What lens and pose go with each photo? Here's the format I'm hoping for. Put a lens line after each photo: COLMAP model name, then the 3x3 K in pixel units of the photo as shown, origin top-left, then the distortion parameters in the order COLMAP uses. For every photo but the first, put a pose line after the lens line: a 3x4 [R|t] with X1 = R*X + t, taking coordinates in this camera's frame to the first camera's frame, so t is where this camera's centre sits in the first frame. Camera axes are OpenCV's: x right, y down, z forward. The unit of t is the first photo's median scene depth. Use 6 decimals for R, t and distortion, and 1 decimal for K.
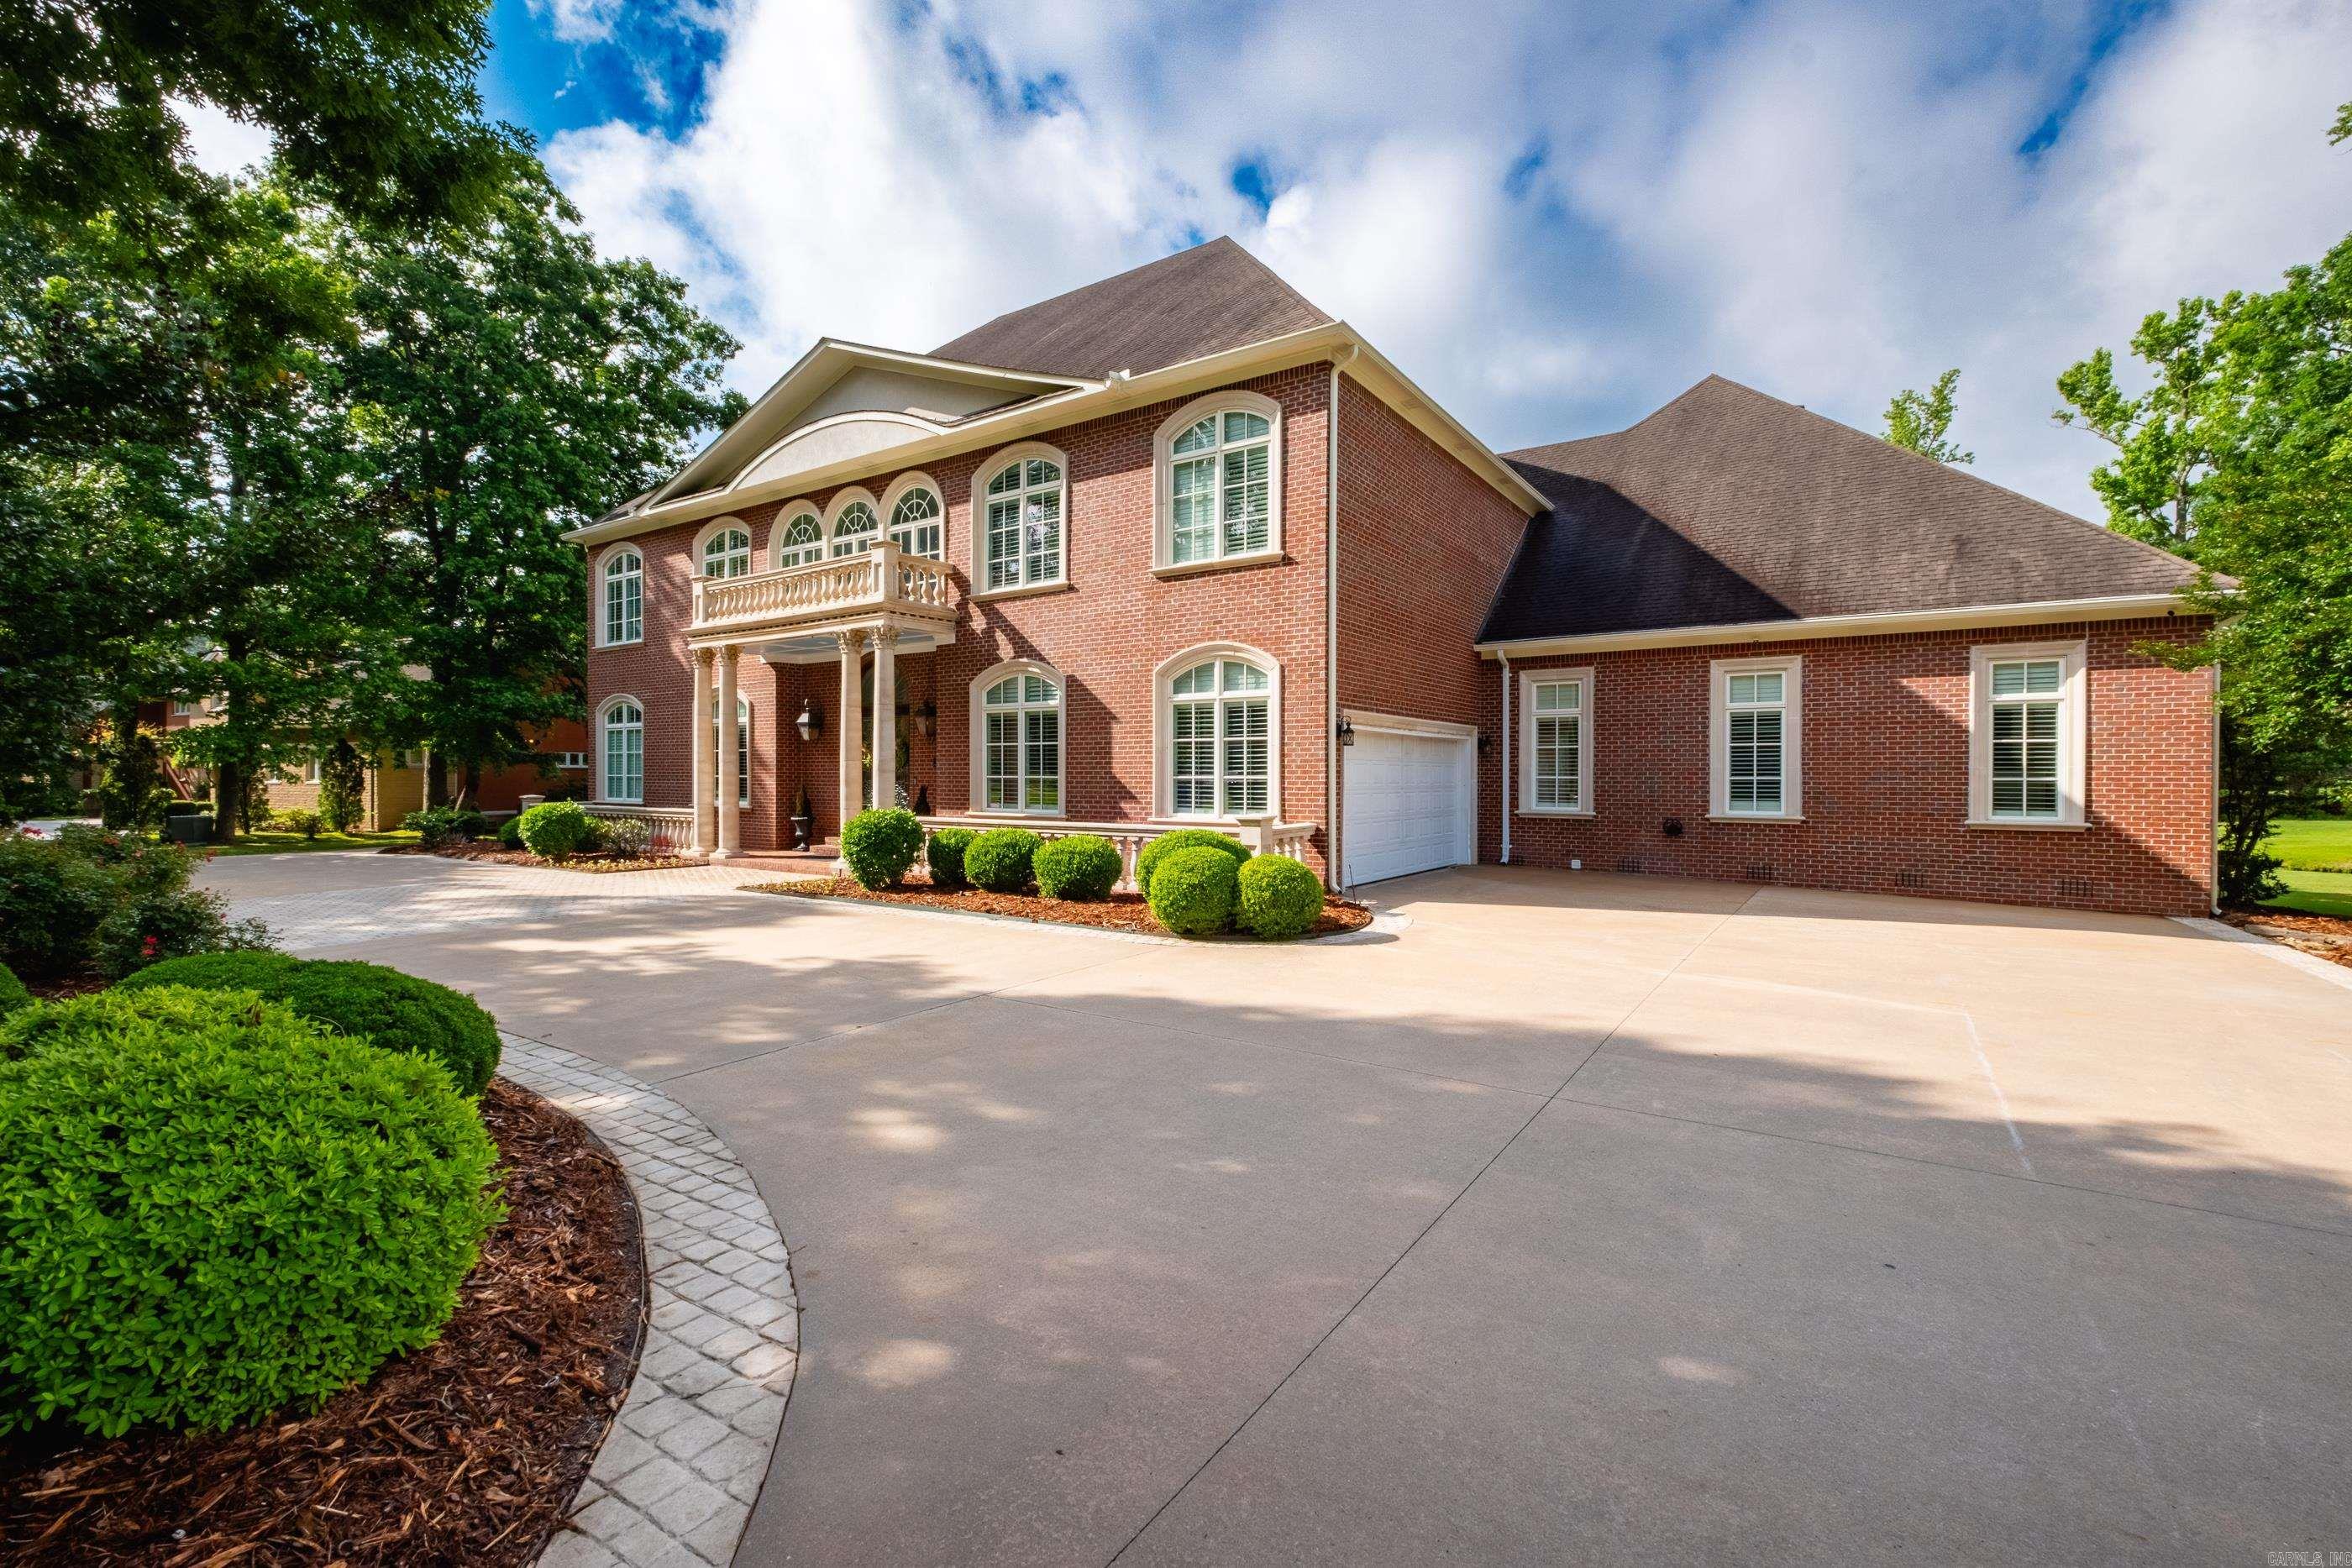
lens RADIAL K [[1026.8, 0, 1182.2], [0, 1026.8, 770.8], [0, 0, 1]] dist [-0.001390, -0.000913]
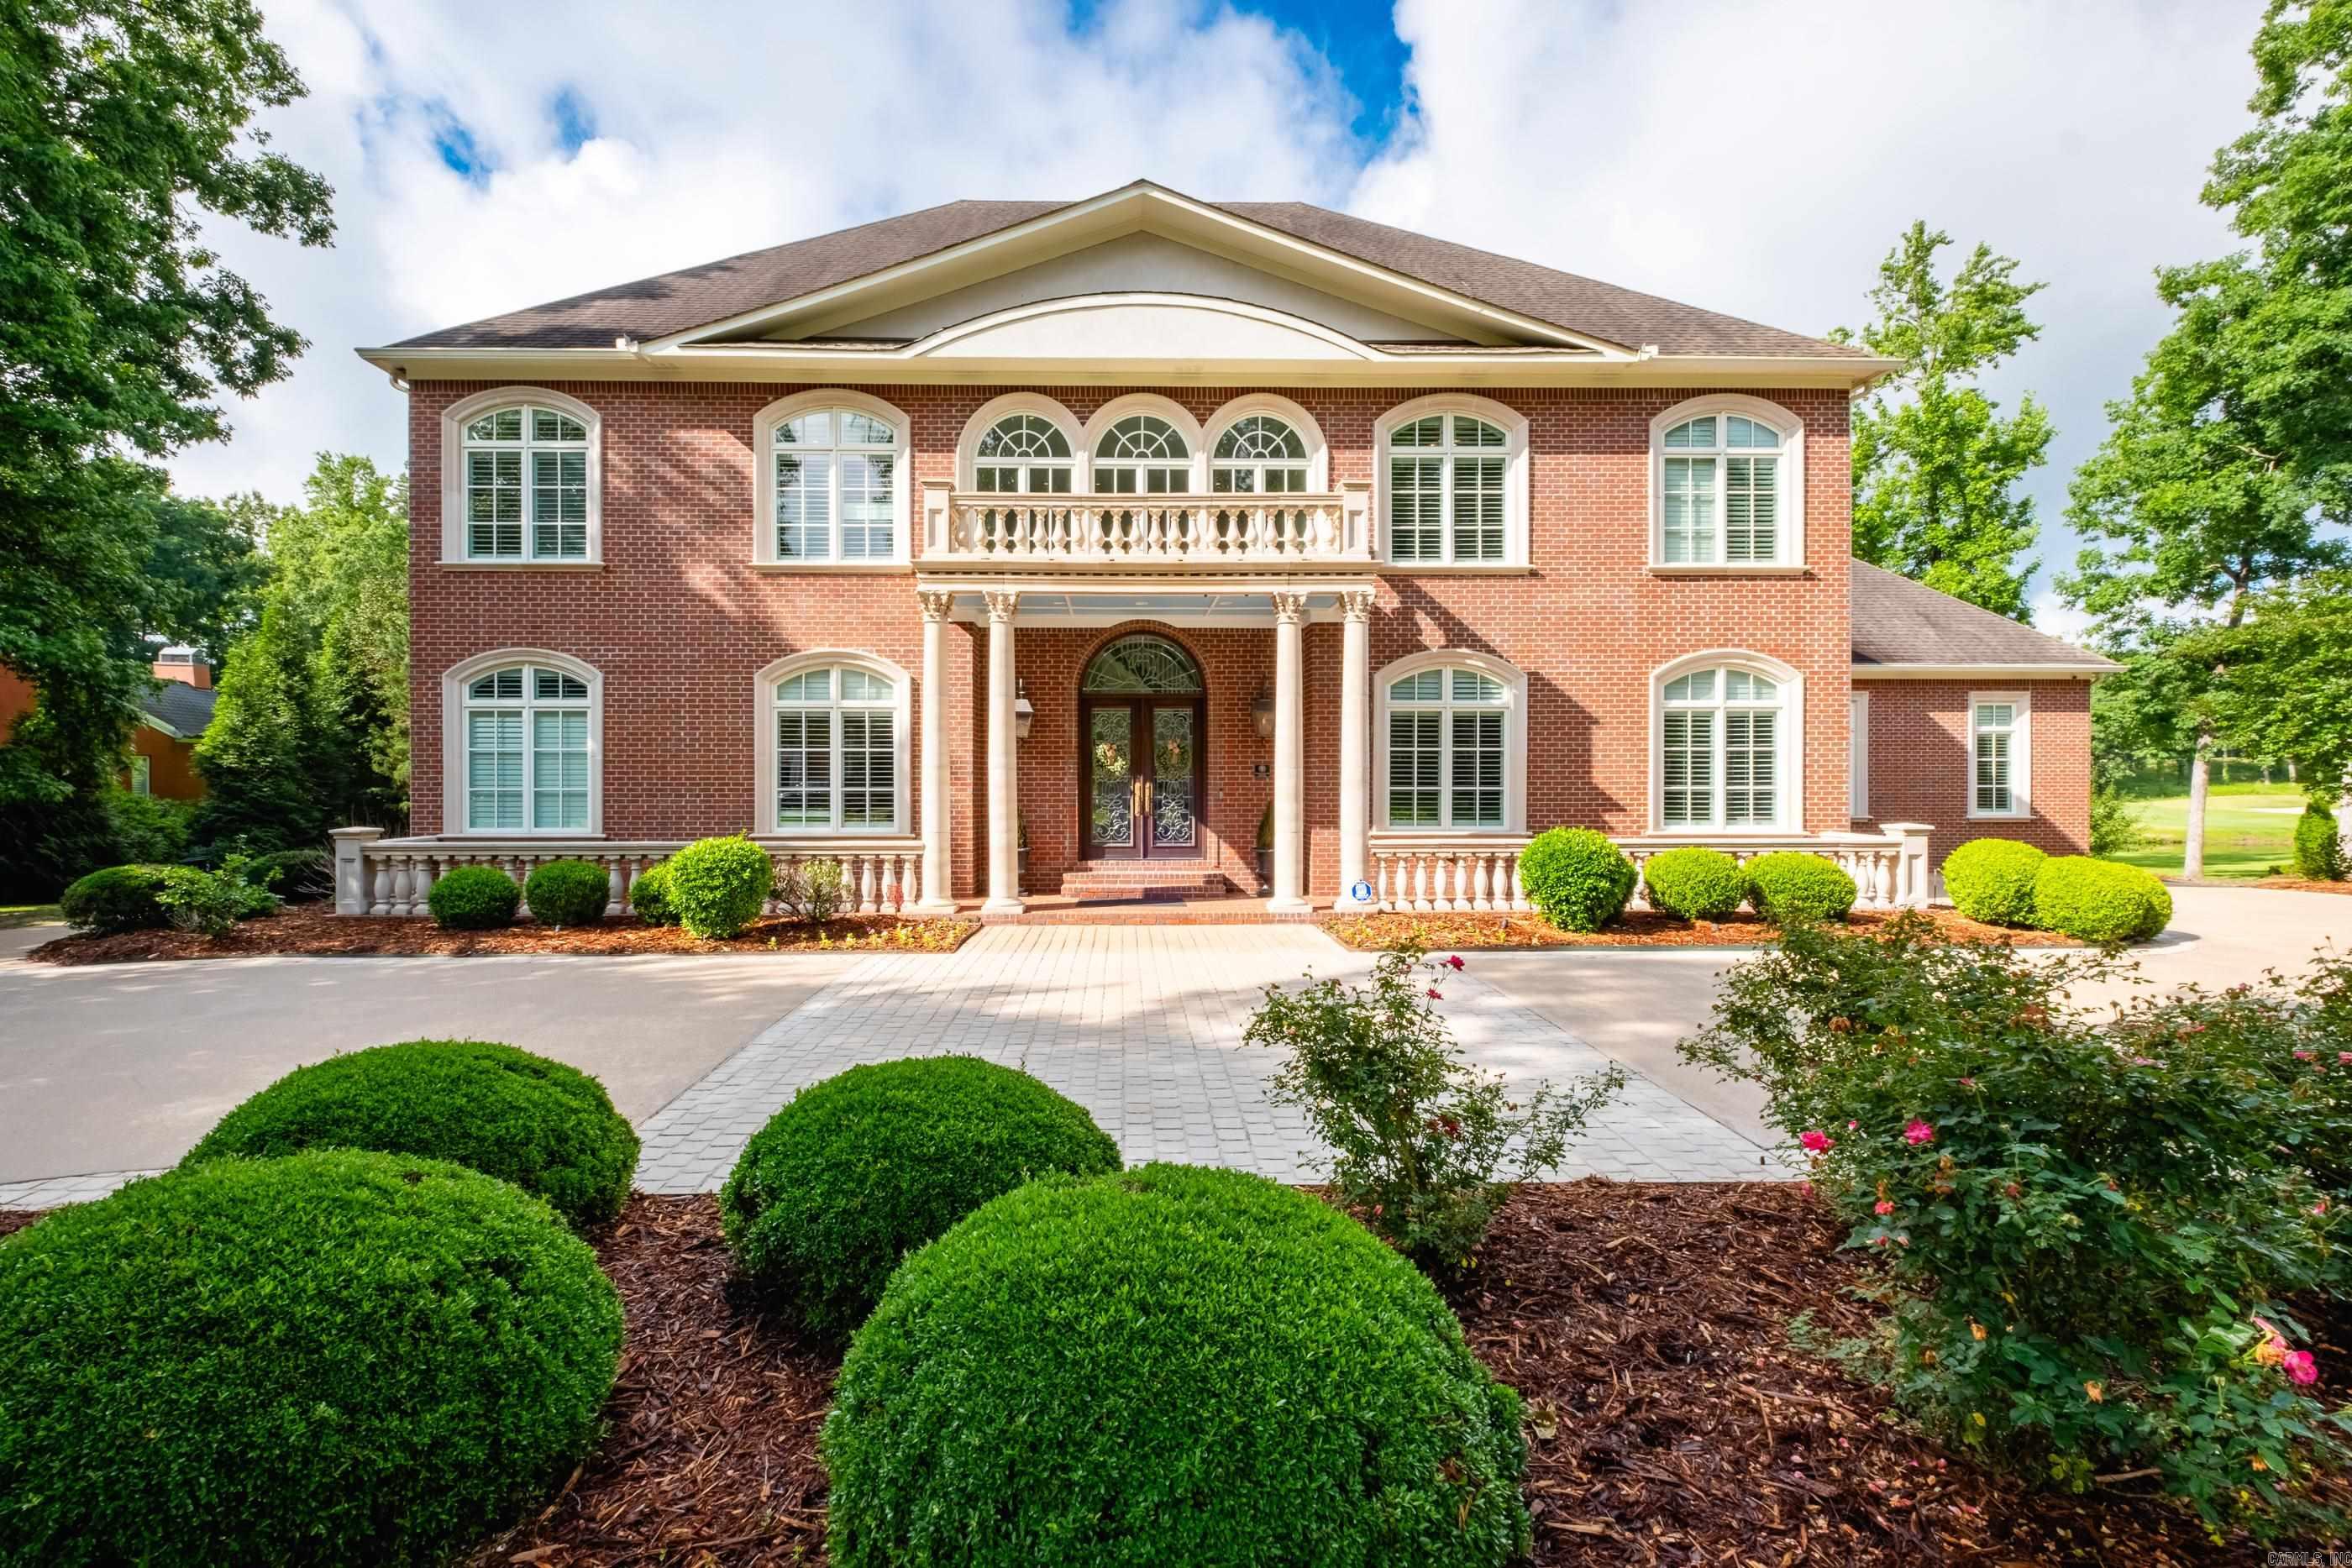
lens RADIAL K [[1022.7, 0, 1176.0], [0, 1022.7, 784.0], [0, 0, 1]] dist [-0.000618, -0.000169]
pose [[0.813226, -0.002740, 0.581941, -0.909459], [-0.001447, 0.999976, 0.006732, -0.002701], [-0.581946, -0.006317, 0.813203, 0.484986]]
